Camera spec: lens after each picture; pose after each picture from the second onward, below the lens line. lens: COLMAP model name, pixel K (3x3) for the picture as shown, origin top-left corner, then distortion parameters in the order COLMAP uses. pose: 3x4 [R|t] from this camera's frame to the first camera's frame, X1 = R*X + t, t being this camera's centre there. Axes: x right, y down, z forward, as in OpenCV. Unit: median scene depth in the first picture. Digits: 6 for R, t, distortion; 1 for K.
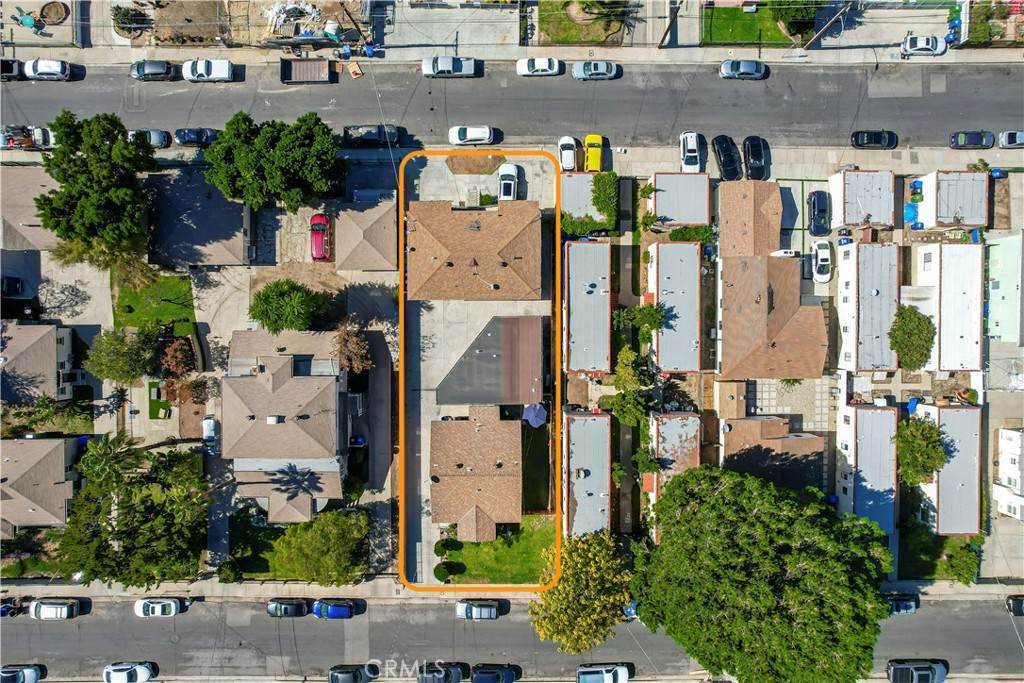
lens RADIAL K [[672.1, 0, 510.1], [0, 672.1, 340.6], [0, 0, 1]] dist [-0.003738, 0.001177]
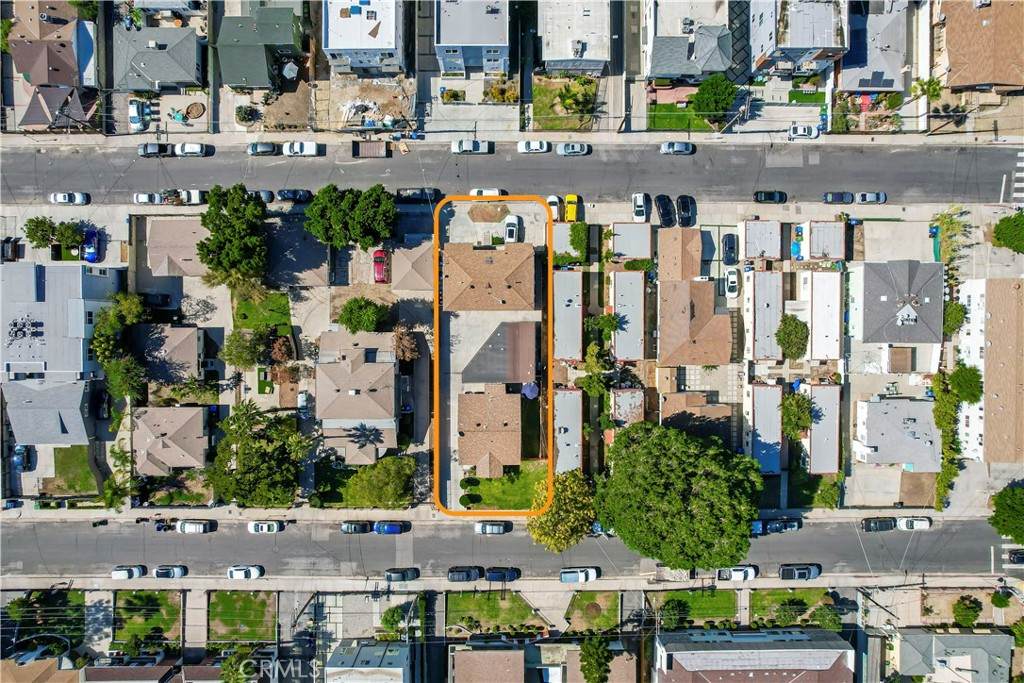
lens RADIAL K [[672.1, 0, 513.8], [0, 672.1, 345.4], [0, 0, 1]] dist [-0.003738, 0.001177]
pose [[0.999996, 0.000510, 0.002783, -0.002227], [-0.000530, 0.999975, 0.007005, 0.004269], [-0.002780, -0.007007, 0.999972, -0.429349]]
